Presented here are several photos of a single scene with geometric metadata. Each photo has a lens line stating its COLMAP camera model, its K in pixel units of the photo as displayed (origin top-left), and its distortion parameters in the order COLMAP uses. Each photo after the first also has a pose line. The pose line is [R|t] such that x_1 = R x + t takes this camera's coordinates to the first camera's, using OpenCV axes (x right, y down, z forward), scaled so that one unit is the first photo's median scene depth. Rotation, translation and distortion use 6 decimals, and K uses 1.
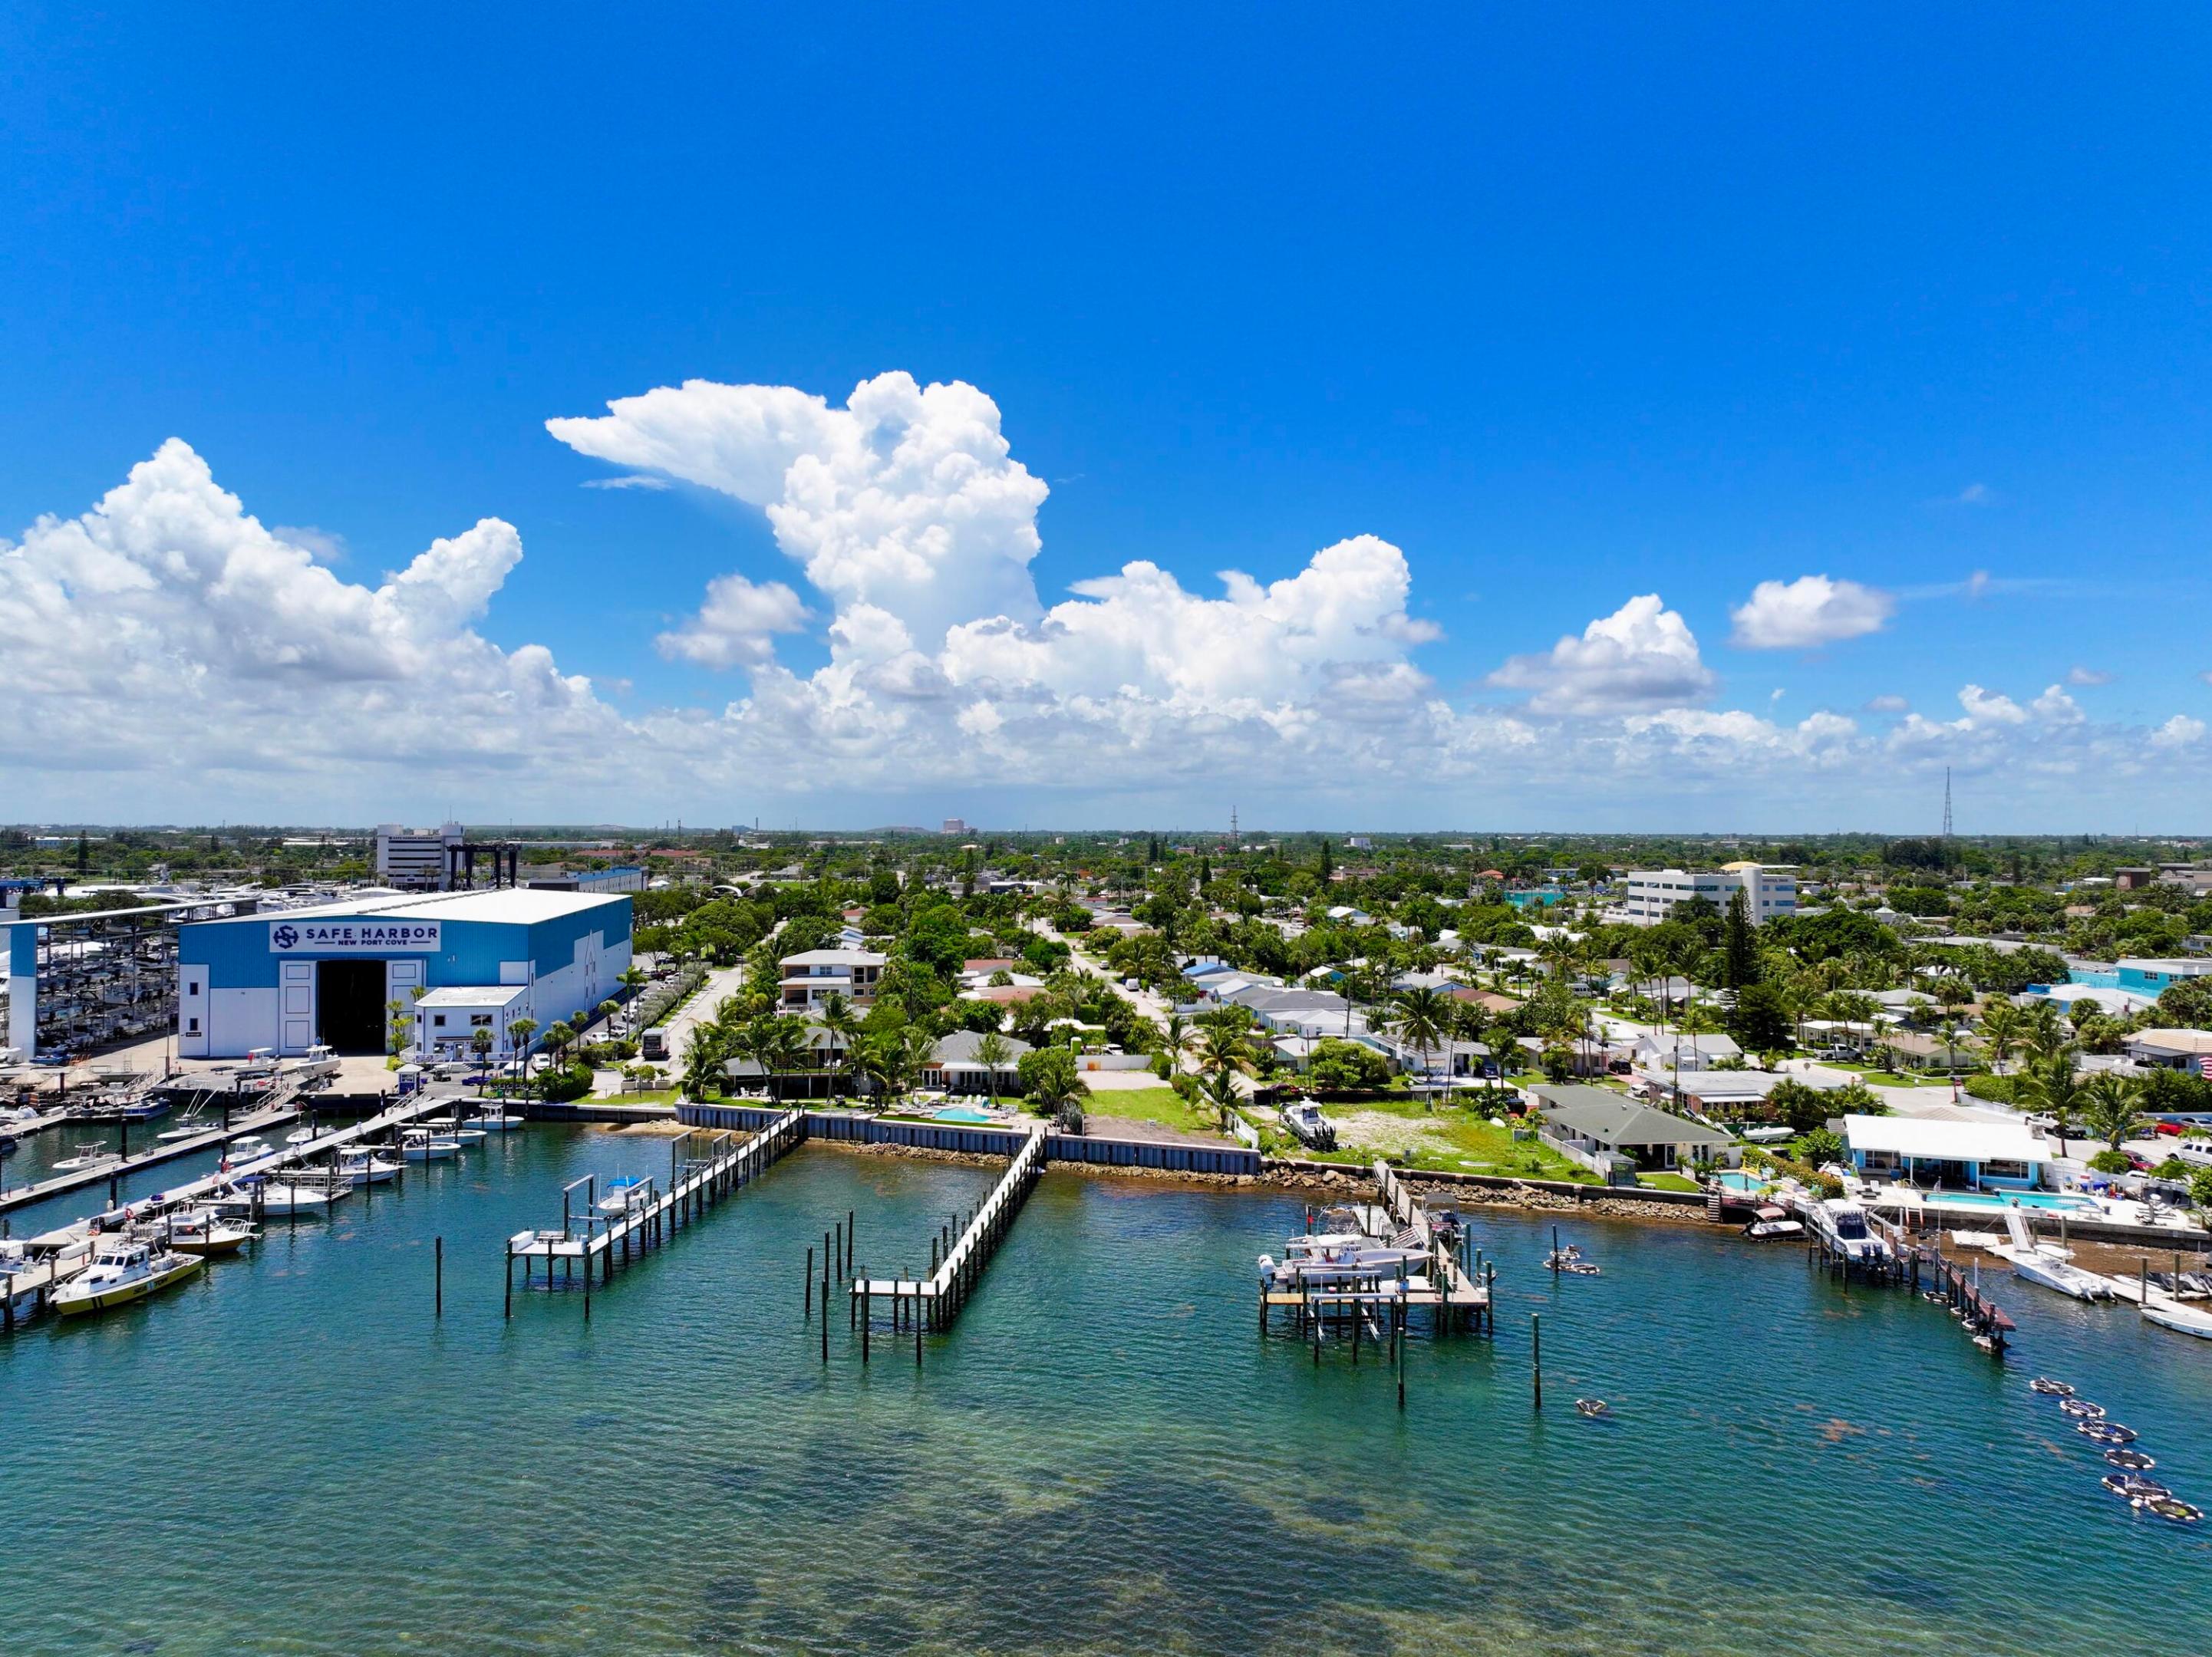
lens RADIAL K [[1550.3, 0, 1114.5], [0, 1550.3, 817.9], [0, 0, 1]] dist [0.004769, 0.009756]
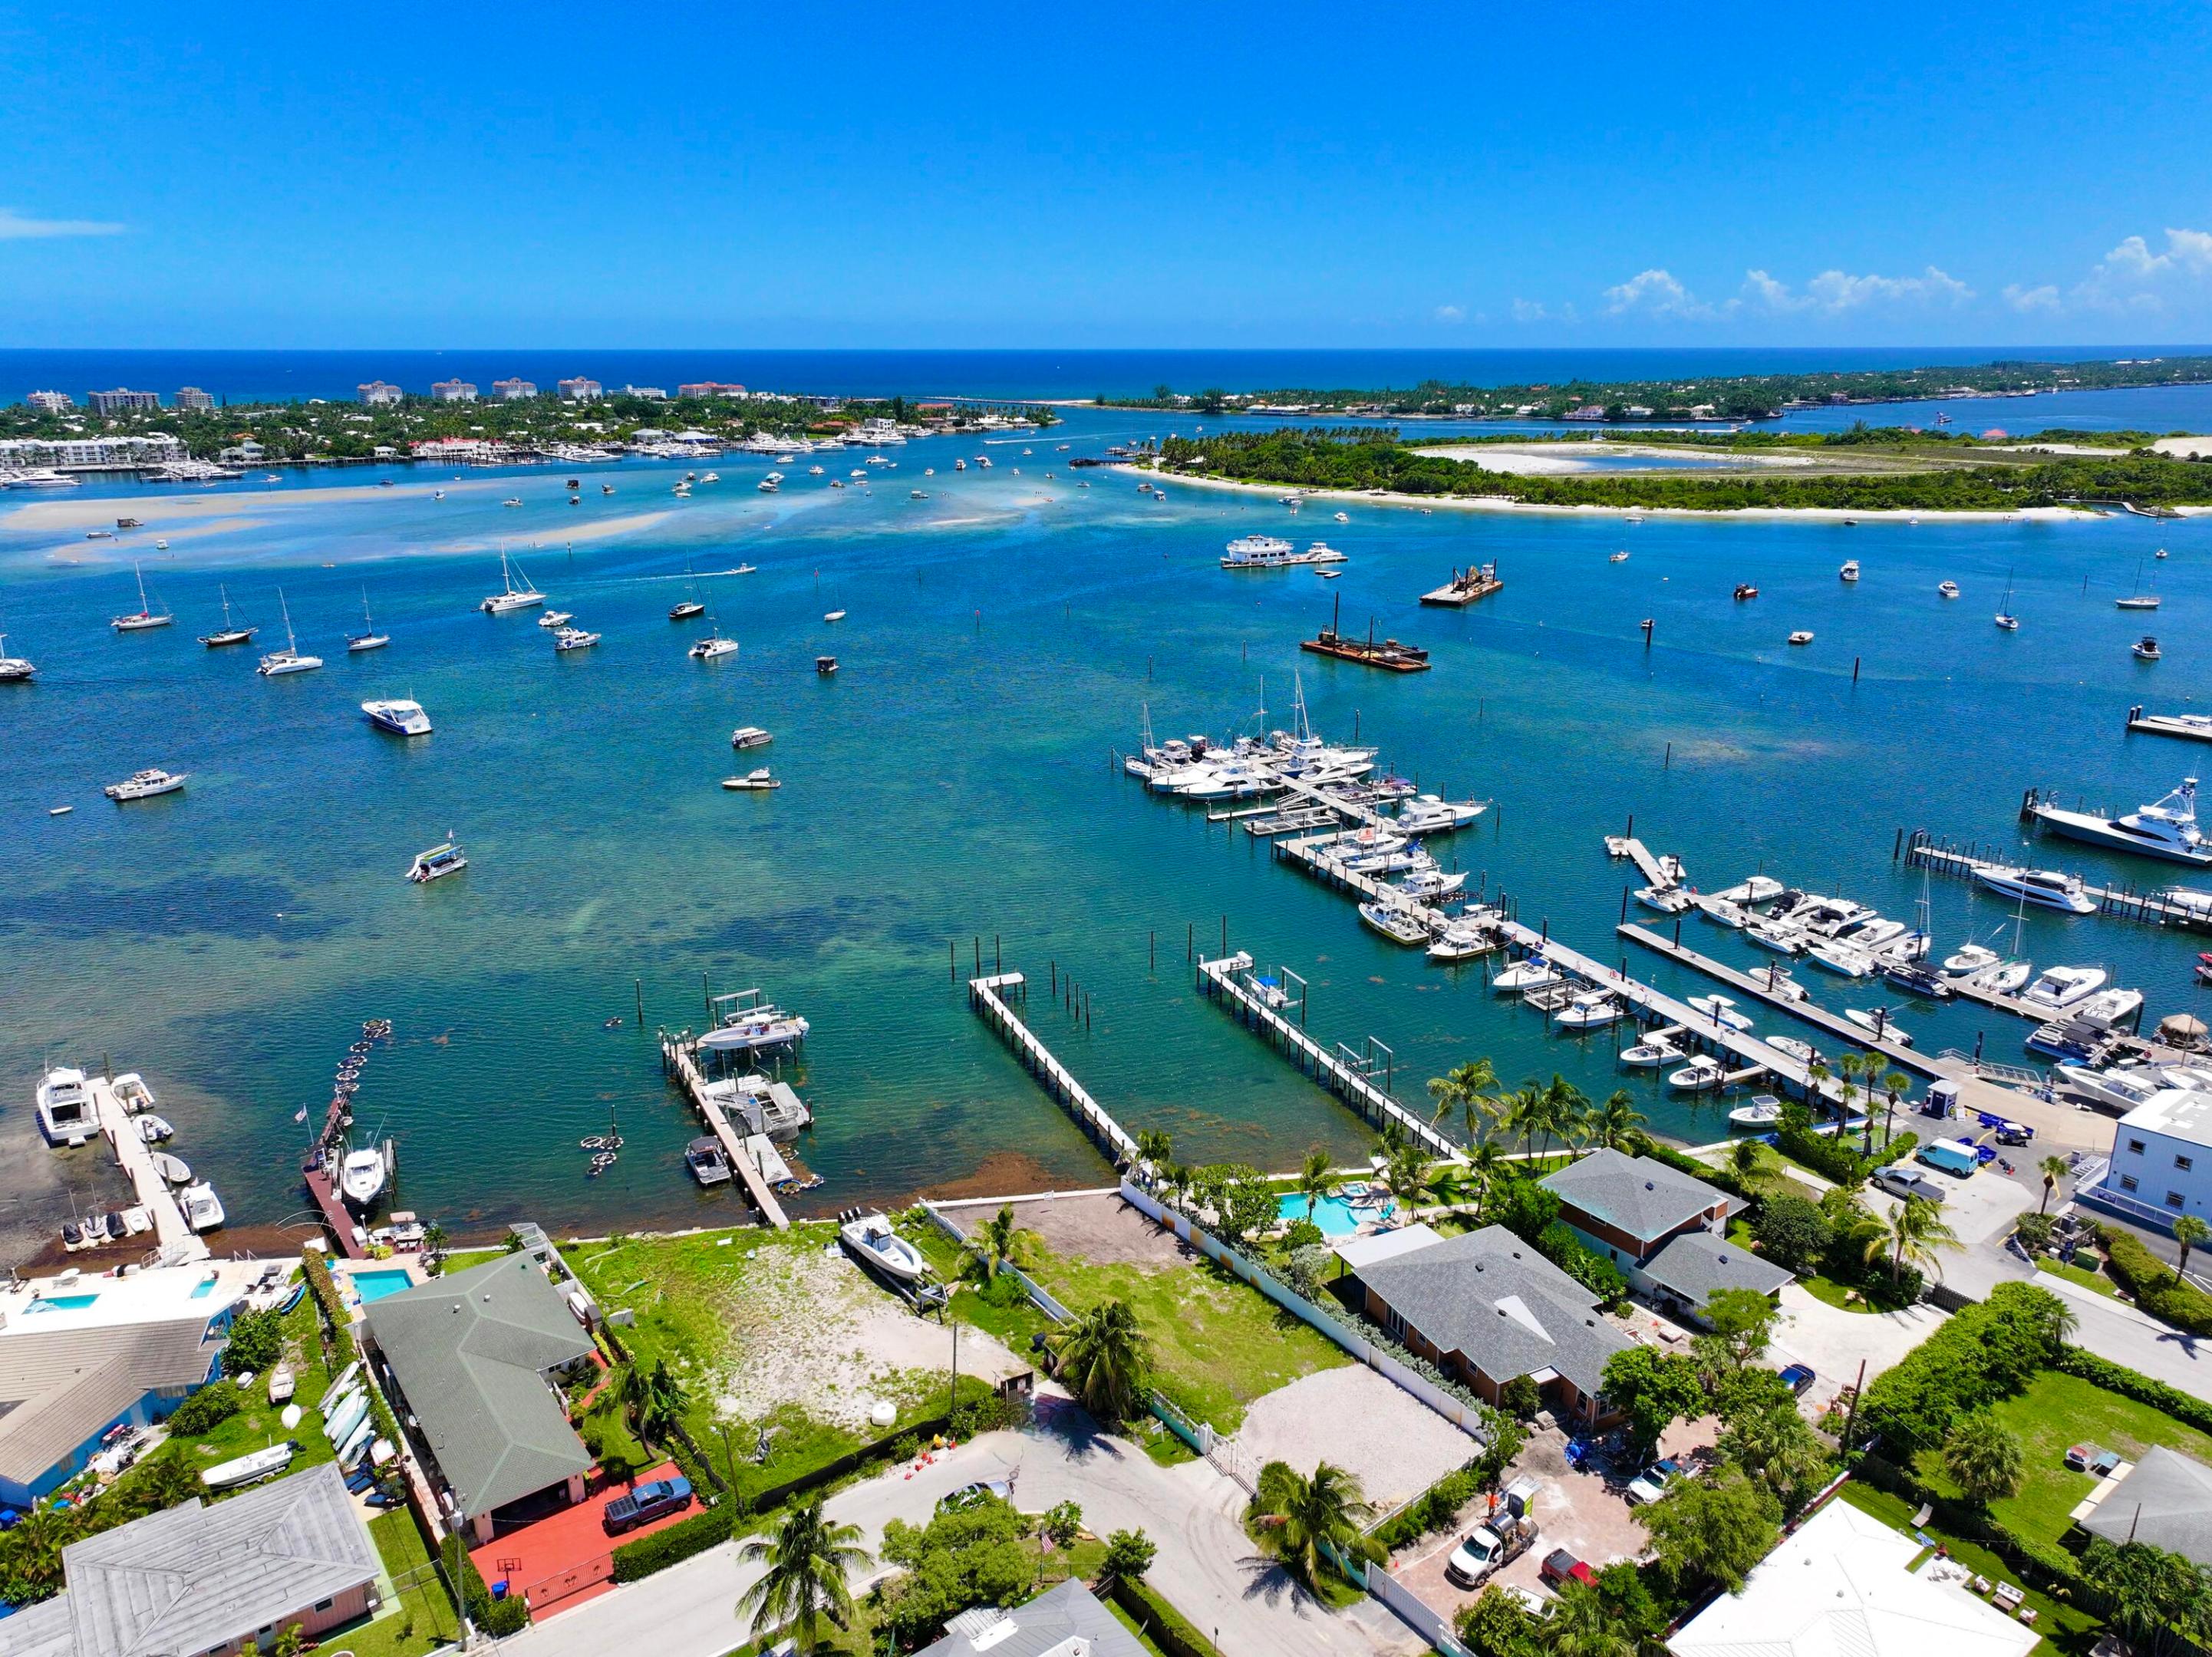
lens RADIAL K [[1550.3, 0, 1114.5], [0, 1550.3, 817.9], [0, 0, 1]] dist [0.004769, 0.009756]
pose [[-0.872042, 0.140047, -0.468967, 0.327457], [0.001633, 0.959015, 0.283352, -0.226329], [0.489429, 0.246328, -0.836530, 1.486130]]
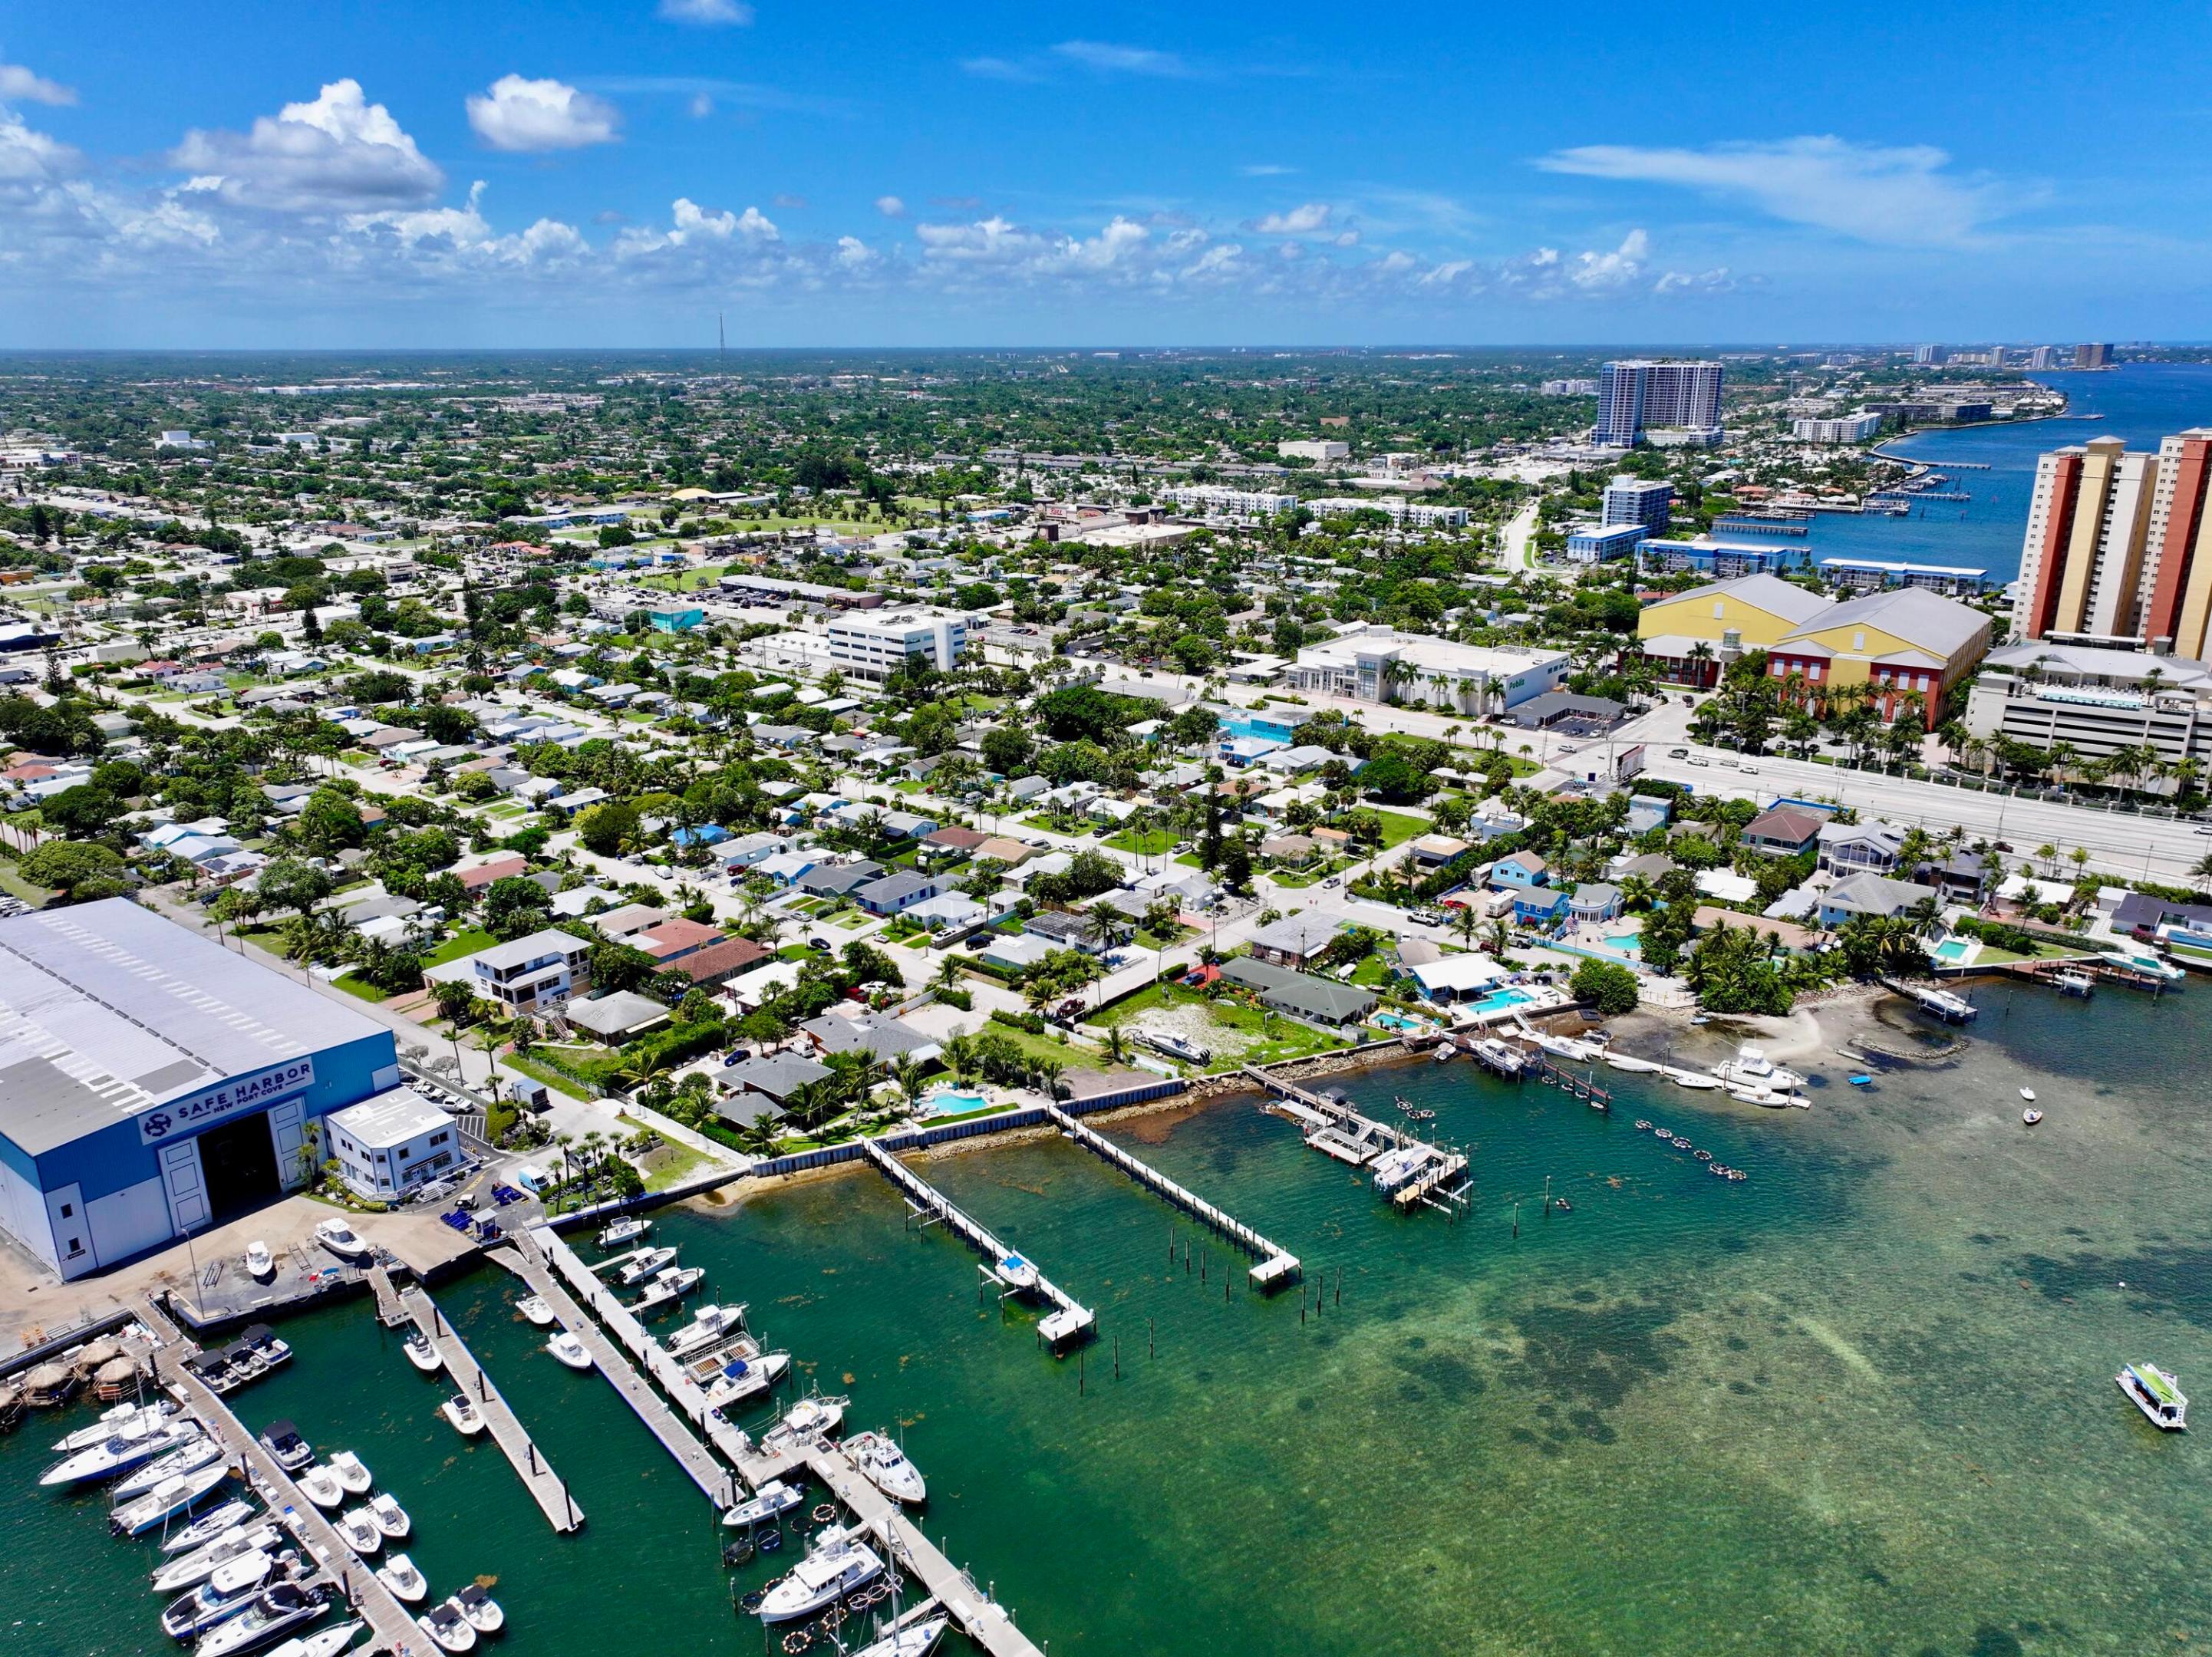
lens RADIAL K [[1550.3, 0, 1114.5], [0, 1550.3, 817.9], [0, 0, 1]] dist [0.004769, 0.009756]
pose [[0.722633, -0.210557, 0.658382, -0.818687], [0.001529, 0.952962, 0.303087, -0.455061], [-0.691230, -0.218014, 0.688963, -0.015608]]
